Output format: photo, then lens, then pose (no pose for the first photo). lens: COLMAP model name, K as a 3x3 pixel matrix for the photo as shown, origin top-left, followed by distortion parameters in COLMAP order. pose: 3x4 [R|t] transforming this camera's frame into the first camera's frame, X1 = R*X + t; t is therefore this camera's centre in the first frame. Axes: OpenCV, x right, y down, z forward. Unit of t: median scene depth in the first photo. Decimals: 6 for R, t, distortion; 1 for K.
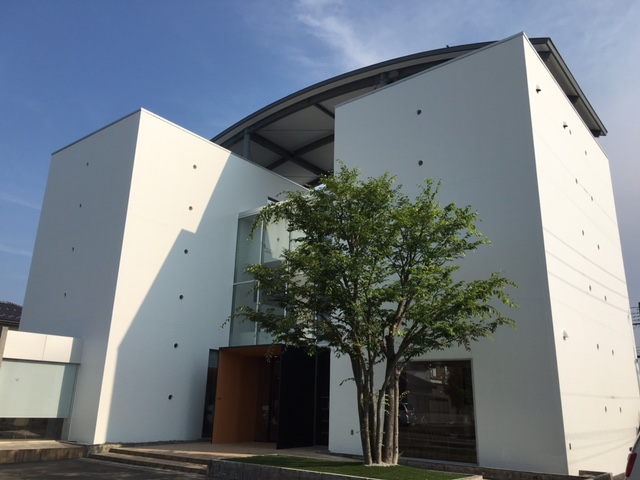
lens RADIAL K [[540.5, 0, 320.0], [0, 540.5, 240.0], [0, 0, 1]] dist [0.042050, -0.000644]
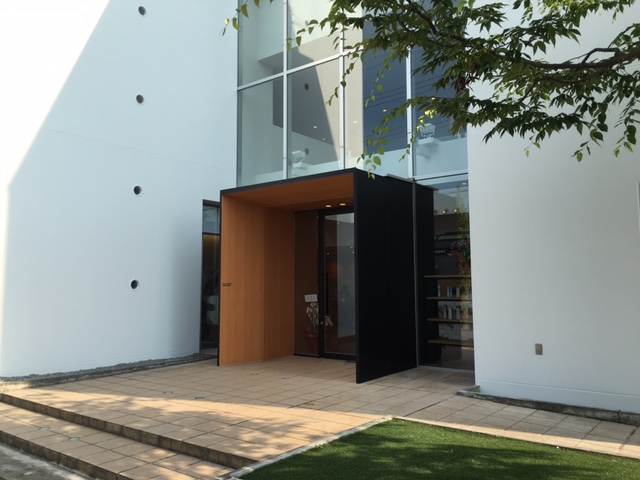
lens RADIAL K [[540.5, 0, 320.0], [0, 540.5, 240.0], [0, 0, 1]] dist [0.042050, -0.000644]
pose [[0.999573, -0.028971, 0.003779, -0.090661], [0.027557, 0.977846, 0.207502, 0.135619], [-0.009707, -0.207309, 0.978227, 0.467422]]
